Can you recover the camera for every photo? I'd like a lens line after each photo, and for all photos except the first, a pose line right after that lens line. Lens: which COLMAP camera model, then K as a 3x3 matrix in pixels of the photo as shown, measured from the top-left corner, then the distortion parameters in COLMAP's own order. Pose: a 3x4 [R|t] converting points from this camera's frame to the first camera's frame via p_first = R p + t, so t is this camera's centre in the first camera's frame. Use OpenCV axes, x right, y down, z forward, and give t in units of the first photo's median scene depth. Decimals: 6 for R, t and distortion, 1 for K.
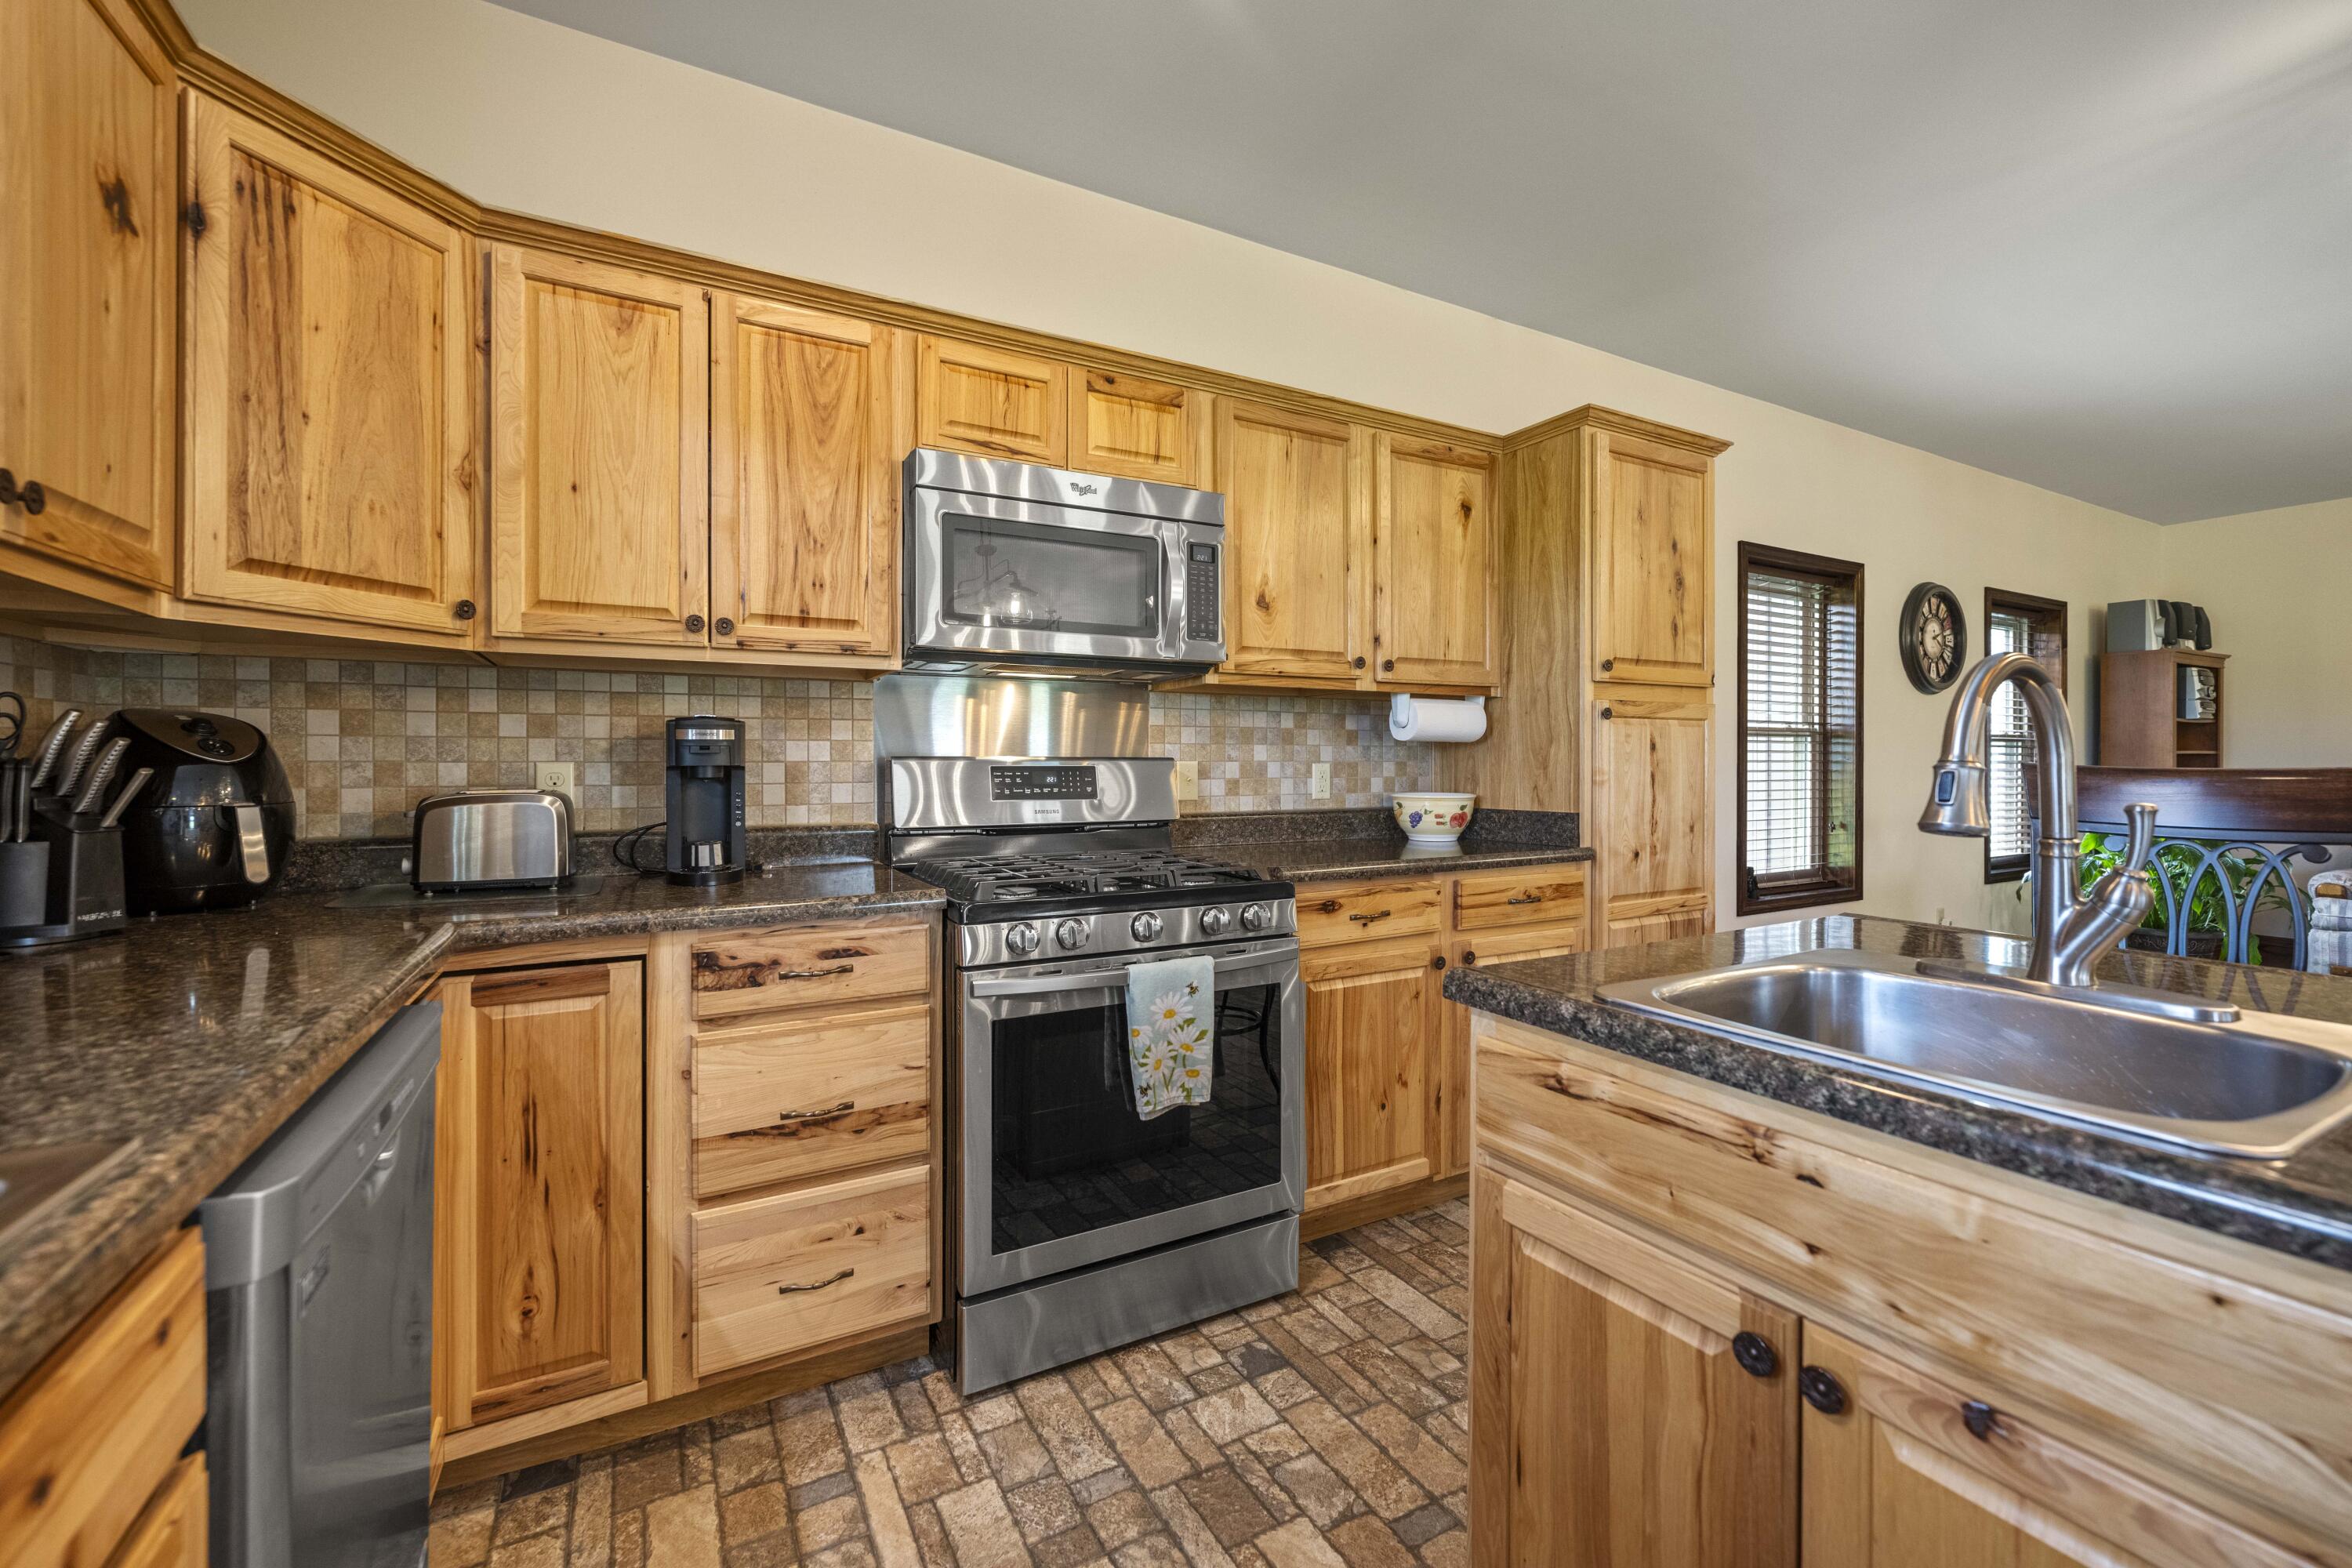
lens RADIAL K [[958.6, 0, 1168.7], [0, 958.6, 761.1], [0, 0, 1]] dist [-0.001563, -0.000057]
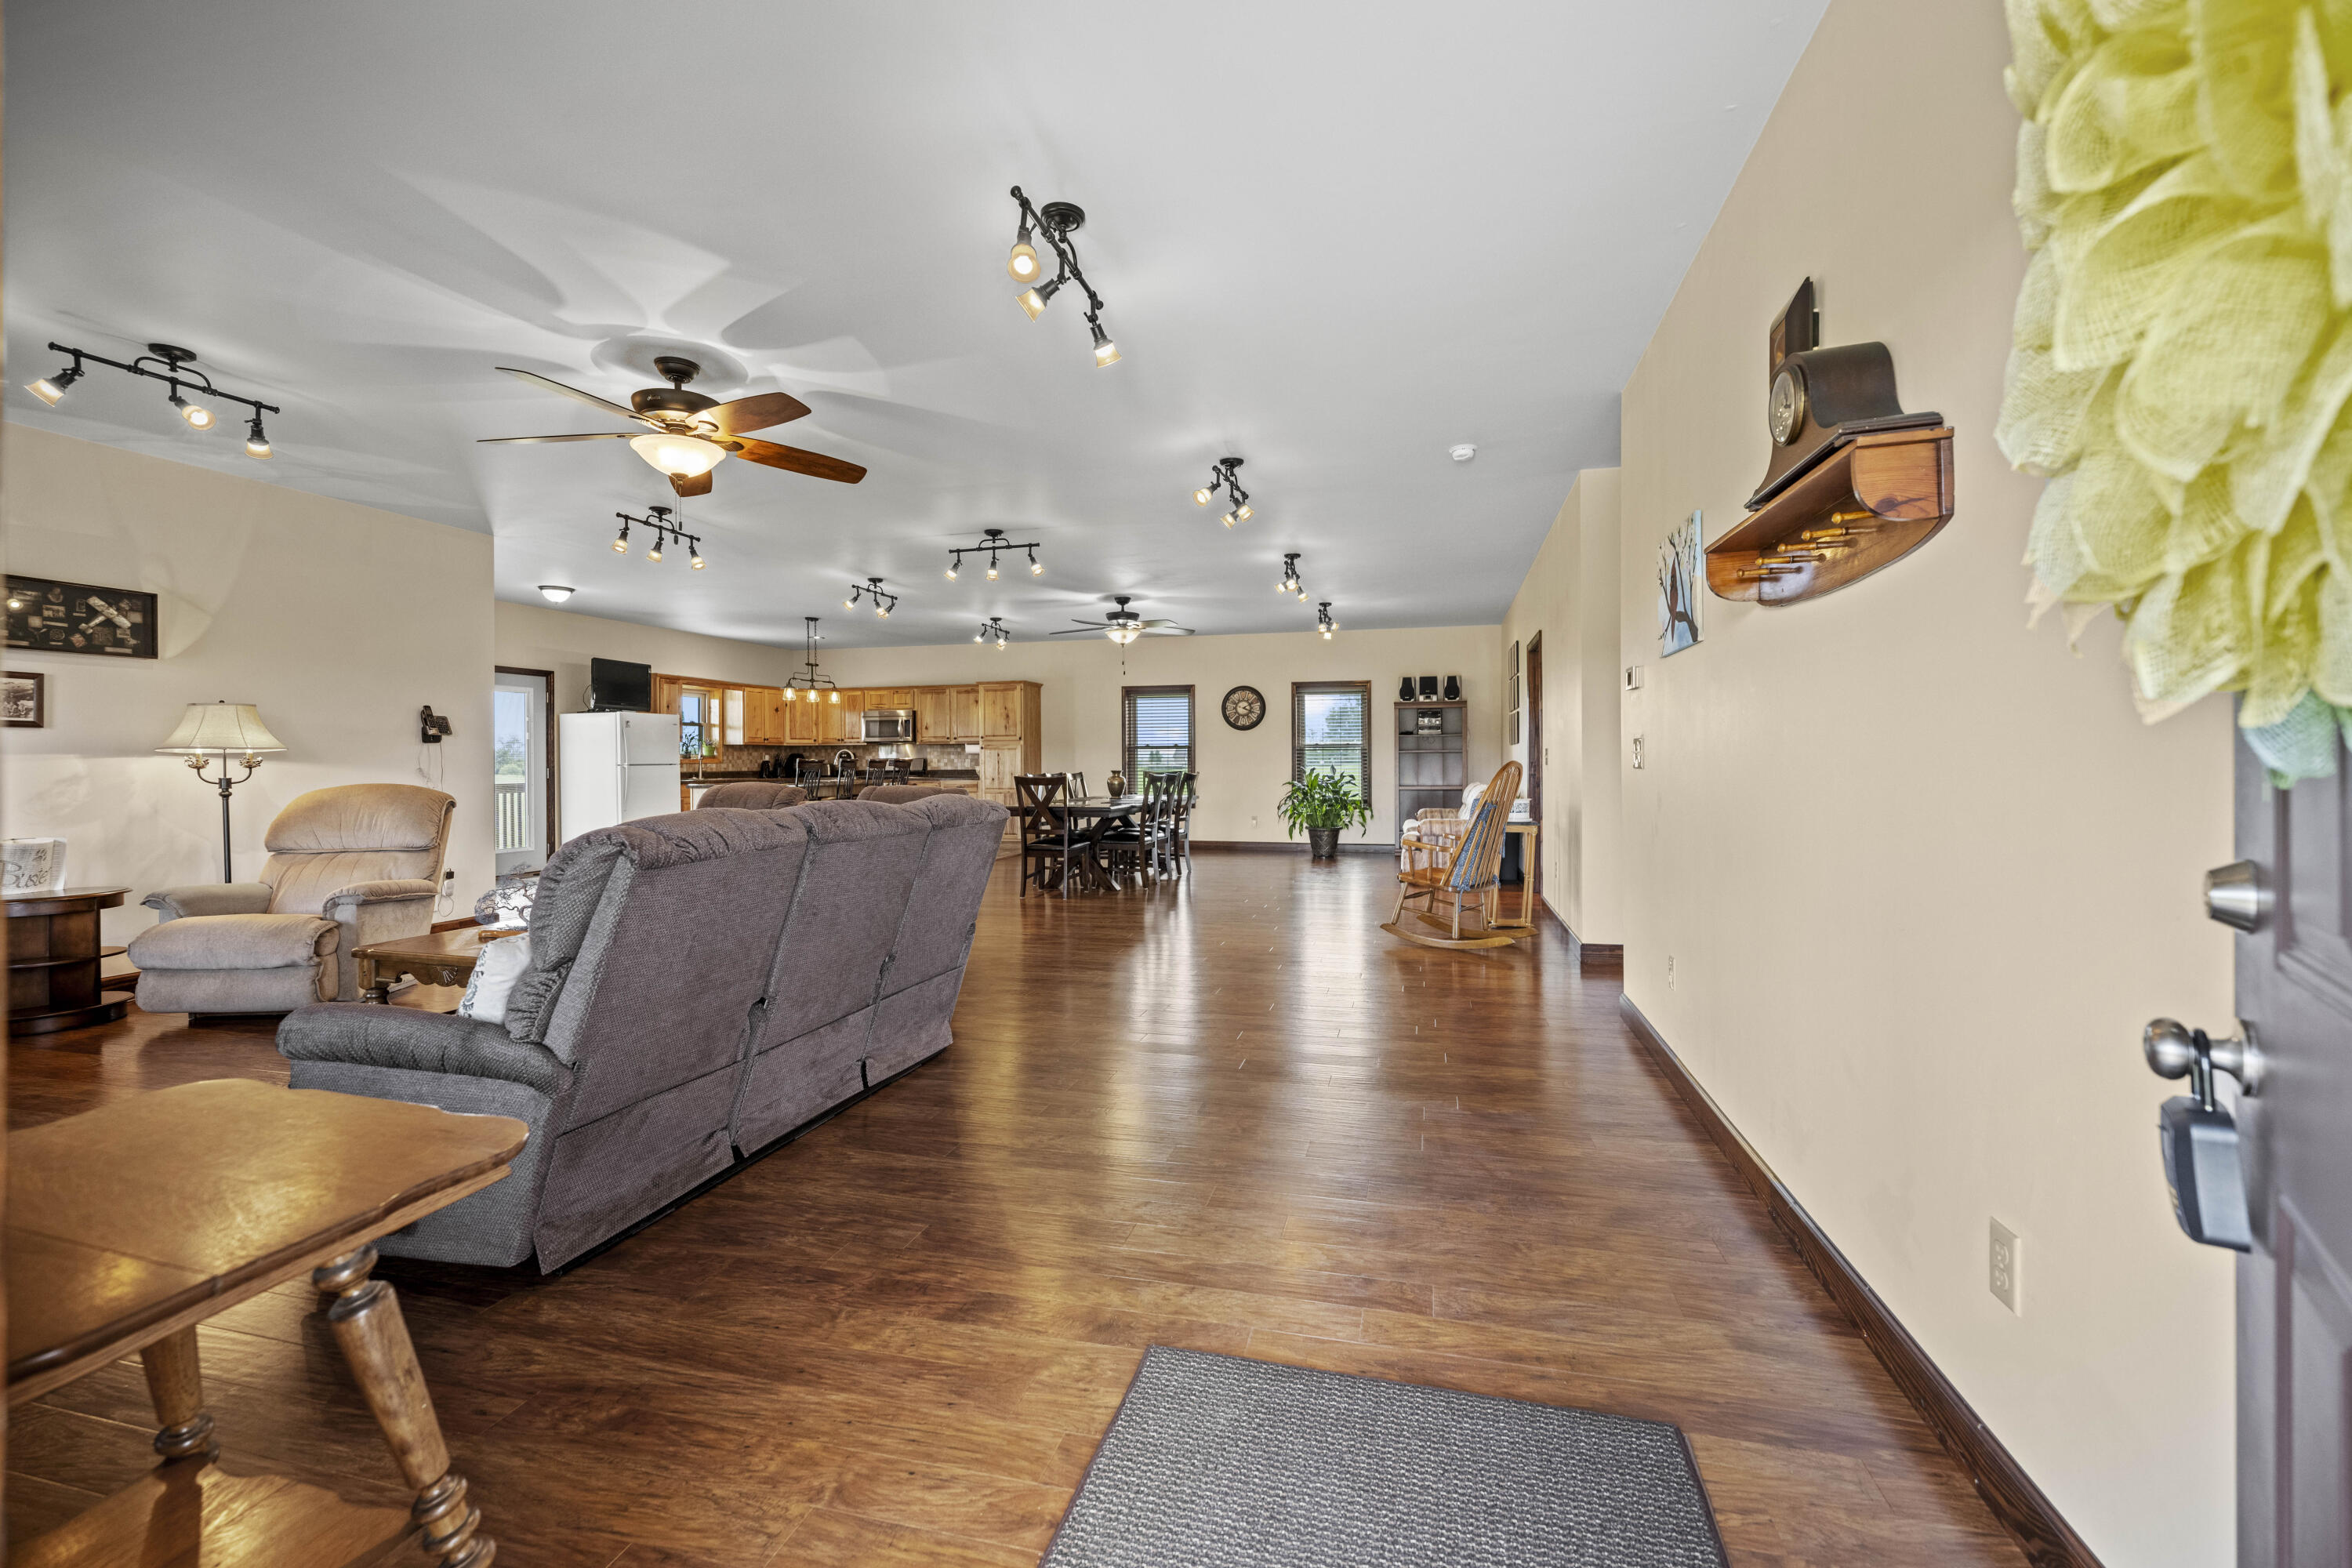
lens RADIAL K [[969.4, 0, 1185.5], [0, 969.4, 766.0], [0, 0, 1]] dist [-0.000521, -0.000164]
pose [[0.734009, 0.000015, -0.679139, 5.799177], [0.004755, 0.999975, 0.005161, 0.023423], [0.679123, -0.007018, 0.733991, -2.339635]]
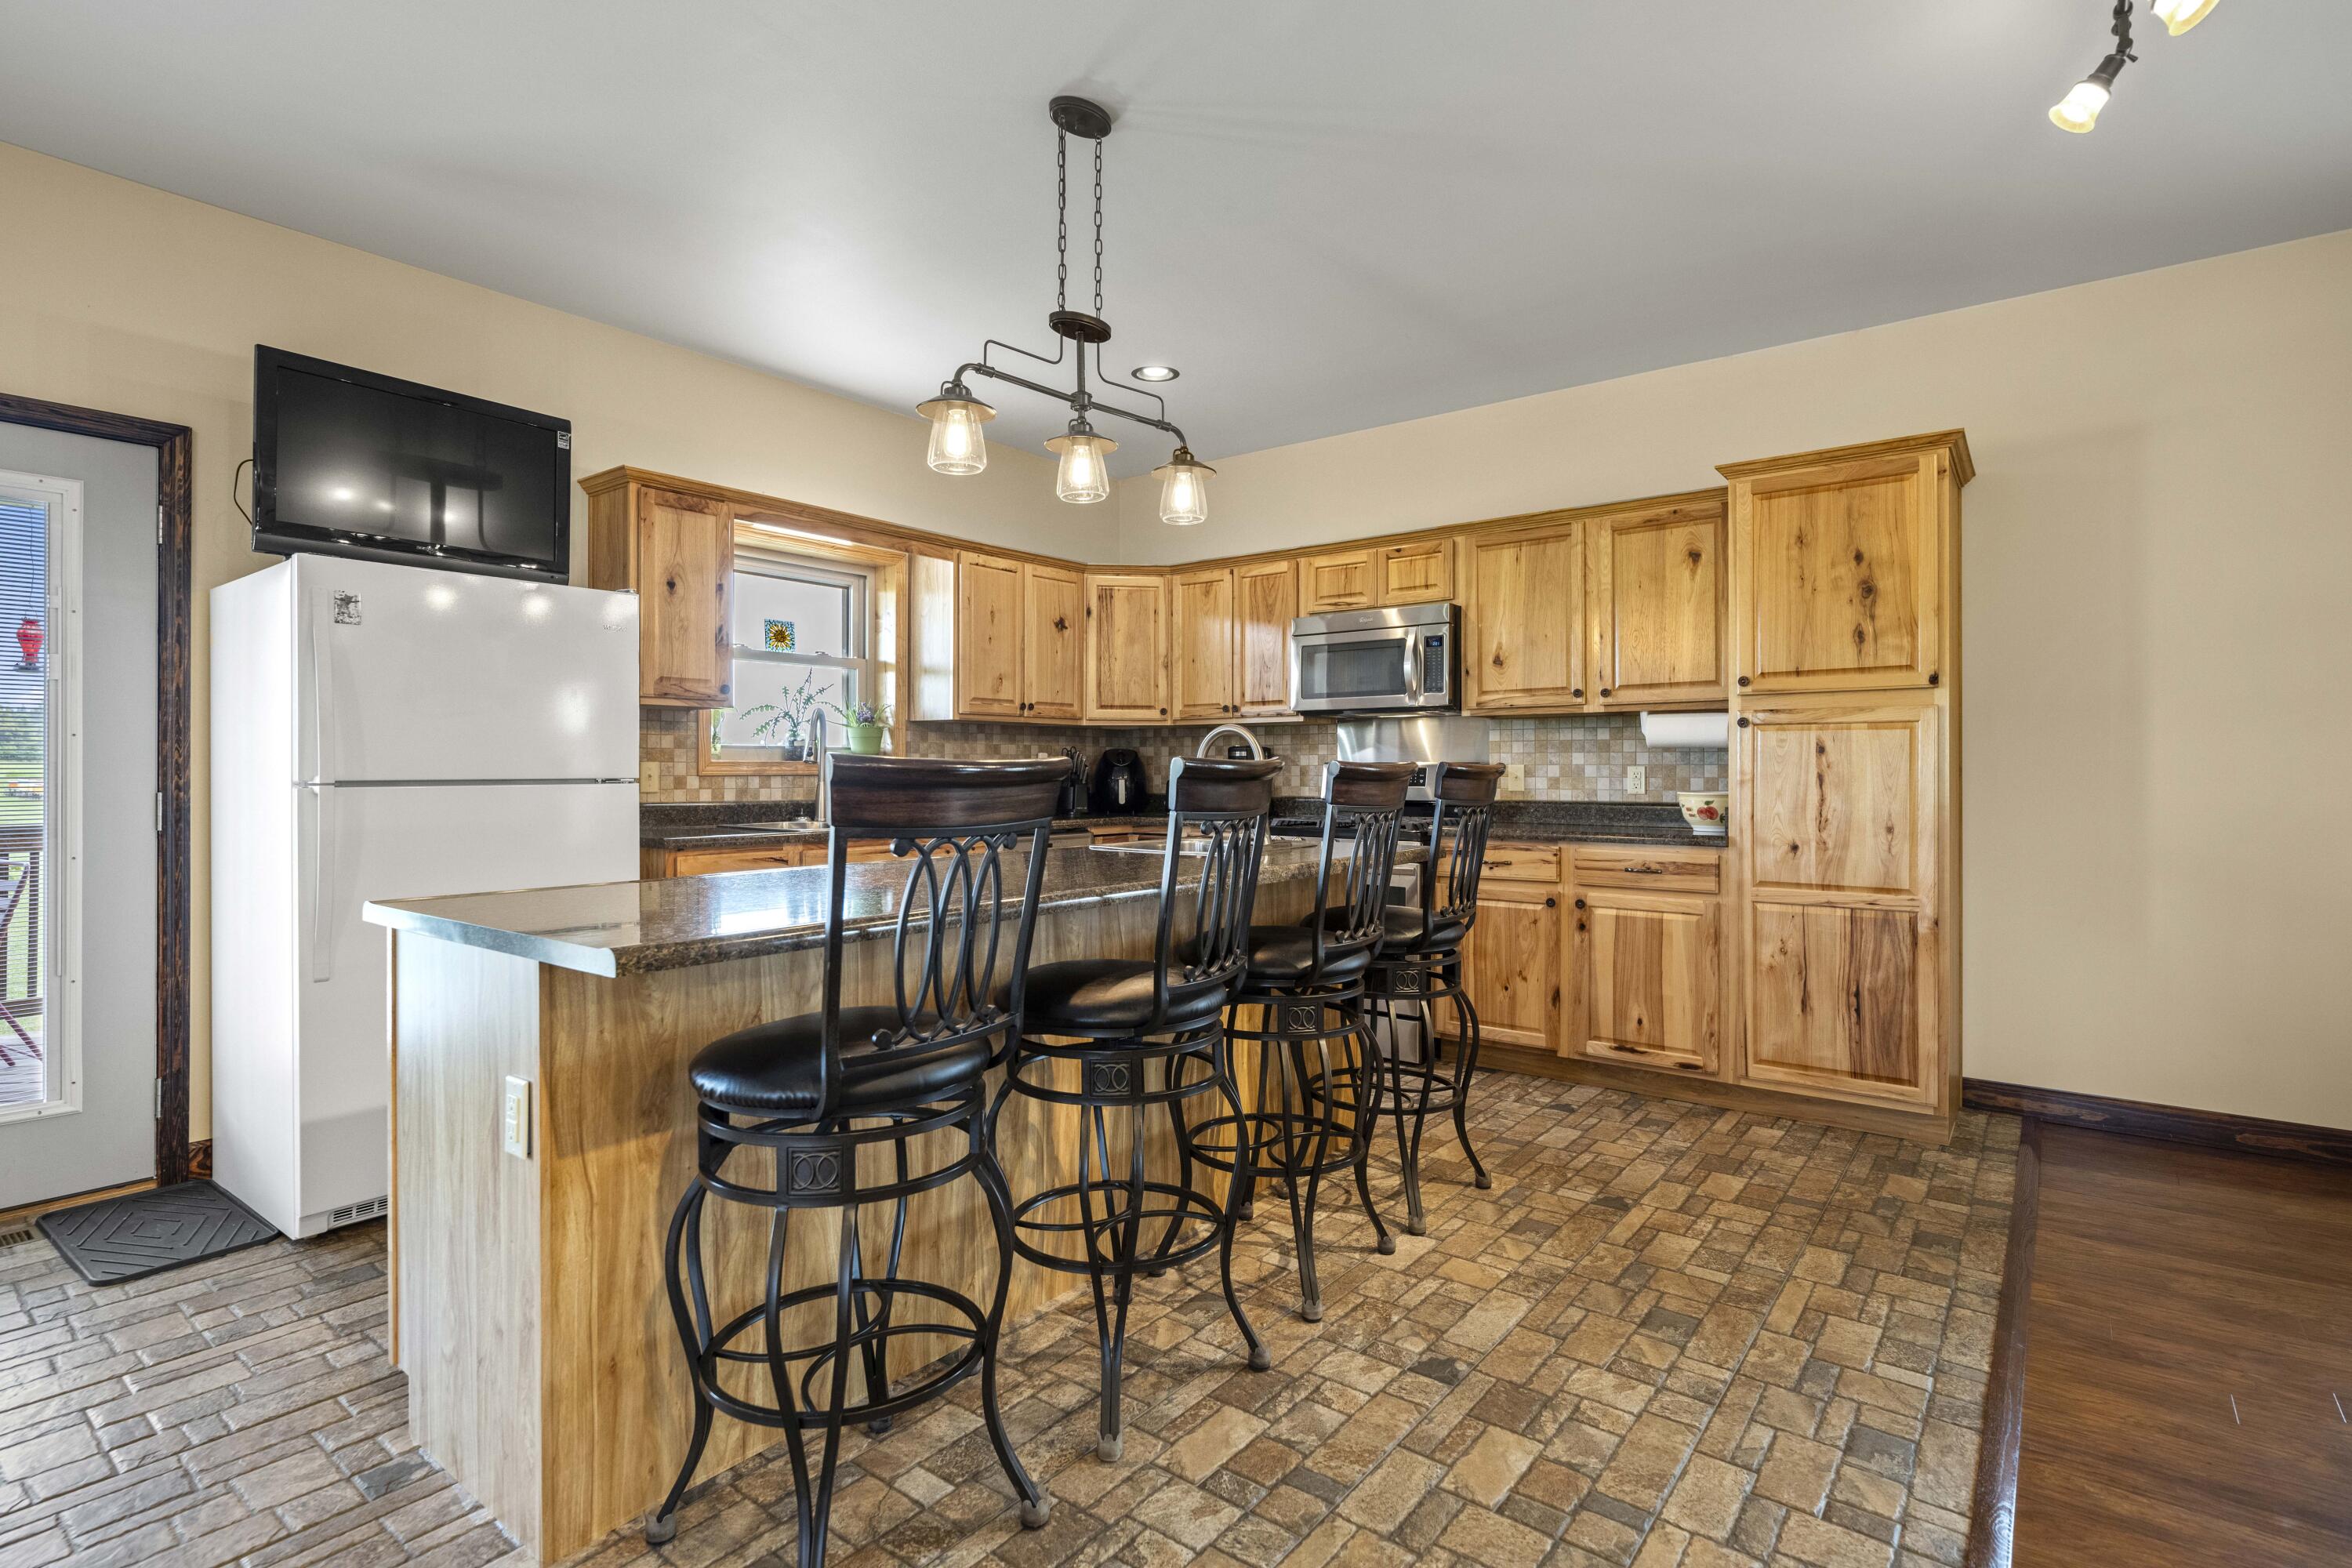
lens RADIAL K [[1140.0, 0, 1167.7], [0, 1140.0, 769.9], [0, 0, 1]] dist [0.000287, -0.000061]
pose [[0.391813, 0.000348, -0.920045, 1.957793], [-0.001238, 0.999999, -0.000149, 0.012184], [0.920044, 0.001198, 0.391813, -0.252031]]
